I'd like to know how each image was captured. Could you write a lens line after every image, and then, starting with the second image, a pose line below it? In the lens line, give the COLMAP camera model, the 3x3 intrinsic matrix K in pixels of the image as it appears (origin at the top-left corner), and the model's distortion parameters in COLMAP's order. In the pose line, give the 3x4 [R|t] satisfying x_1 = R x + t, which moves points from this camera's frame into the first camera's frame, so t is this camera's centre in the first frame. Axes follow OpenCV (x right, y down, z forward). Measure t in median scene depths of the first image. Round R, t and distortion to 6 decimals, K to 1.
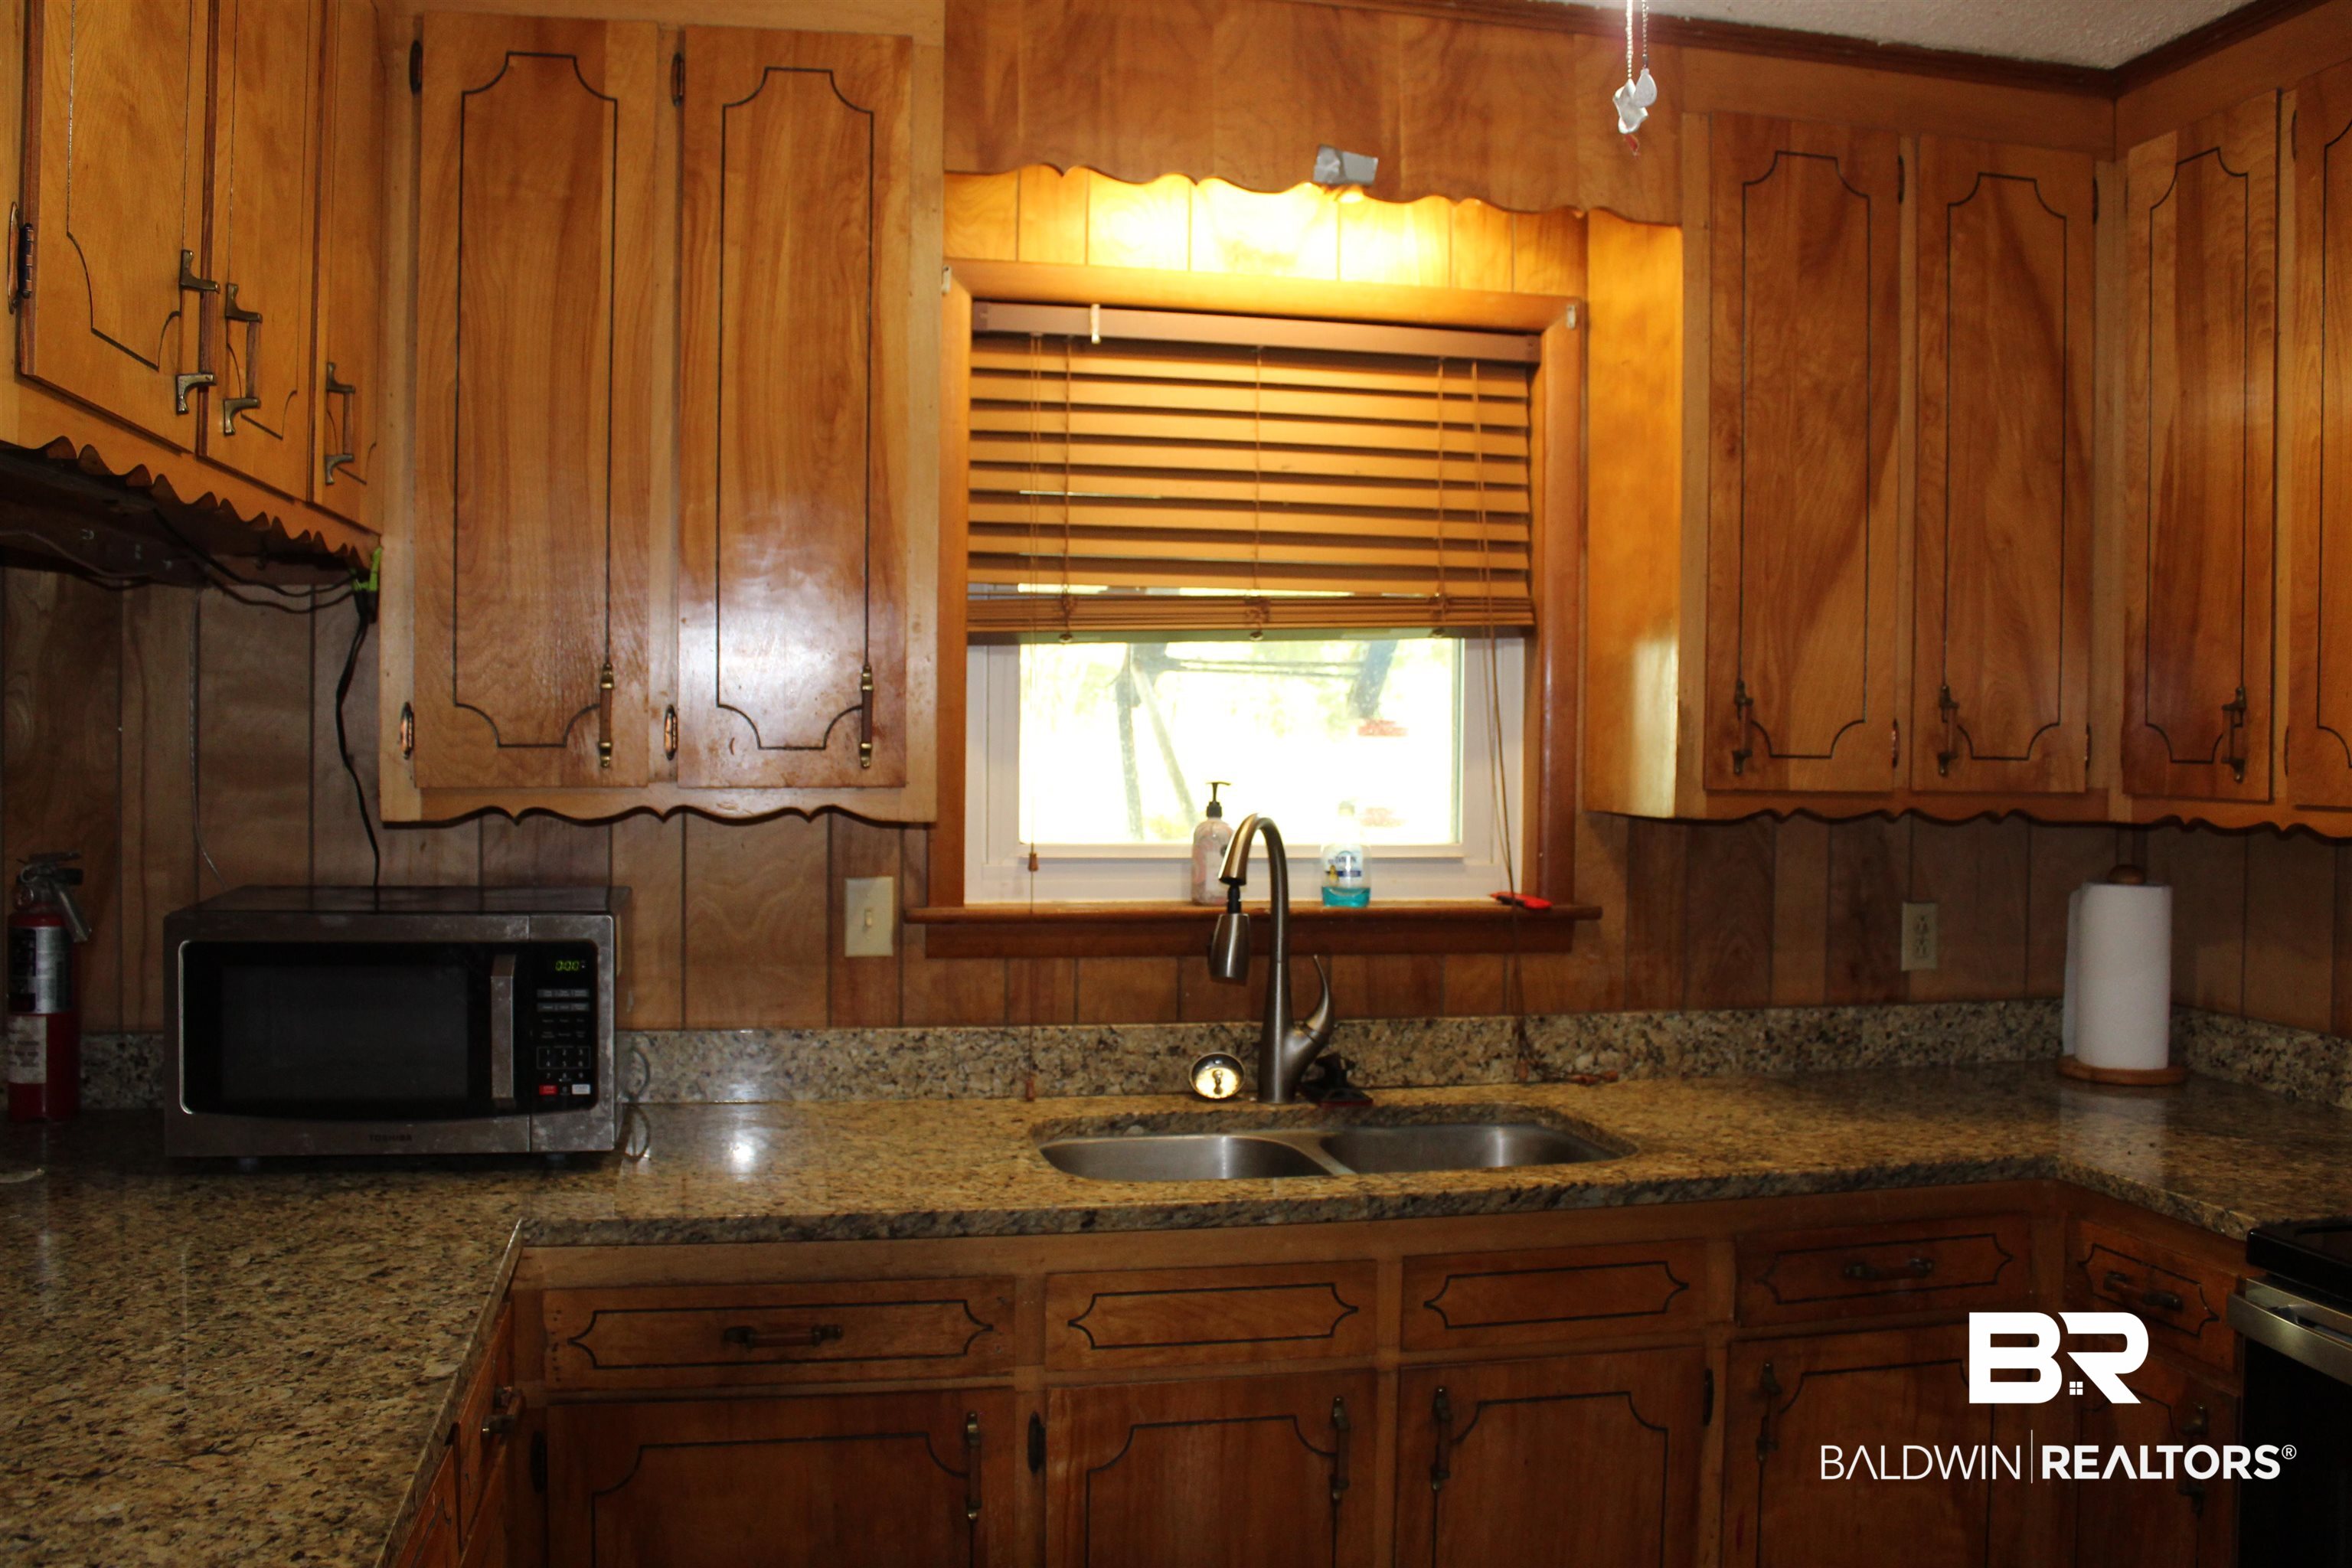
lens RADIAL K [[1940.4, 0, 1147.7], [0, 1940.4, 769.1], [0, 0, 1]] dist [-0.166436, 0.143808]
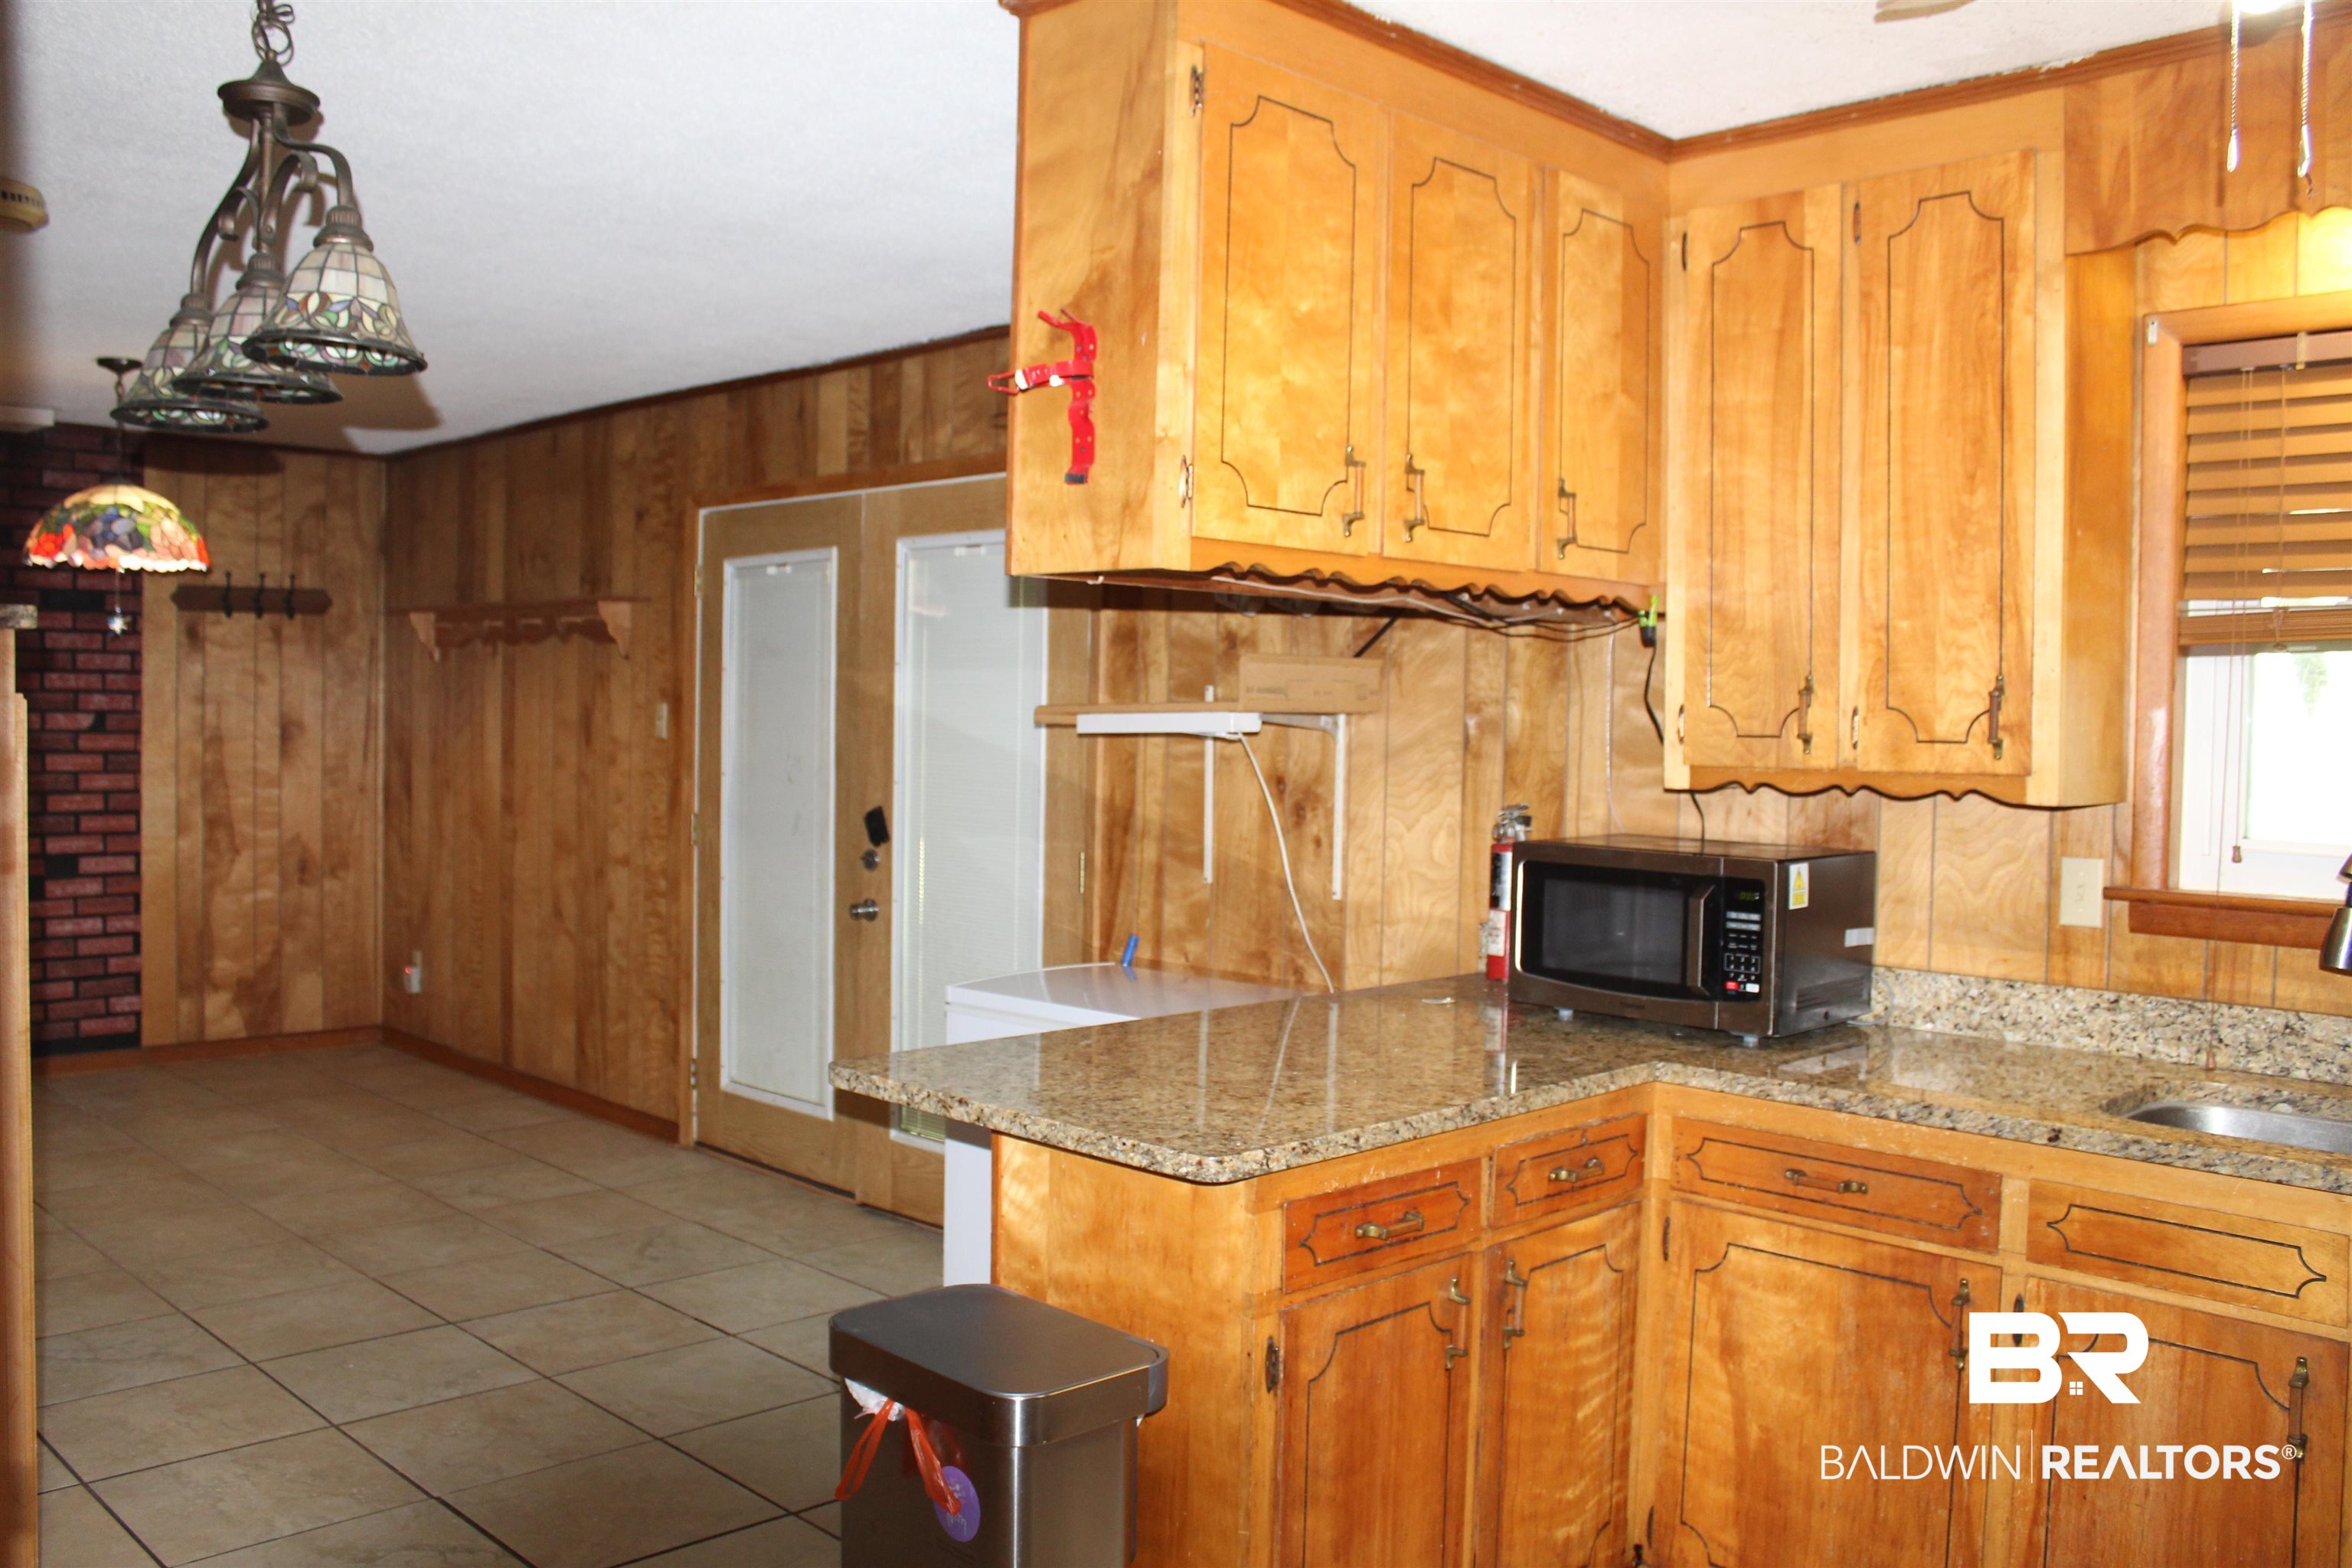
lens RADIAL K [[1940.4, 0, 1147.7], [0, 1940.4, 769.1], [0, 0, 1]] dist [-0.166436, 0.143808]
pose [[0.542807, 0.024755, -0.839493, 0.517966], [-0.034010, 0.999394, 0.007480, 0.014009], [0.839169, 0.024491, 0.543319, -0.088985]]
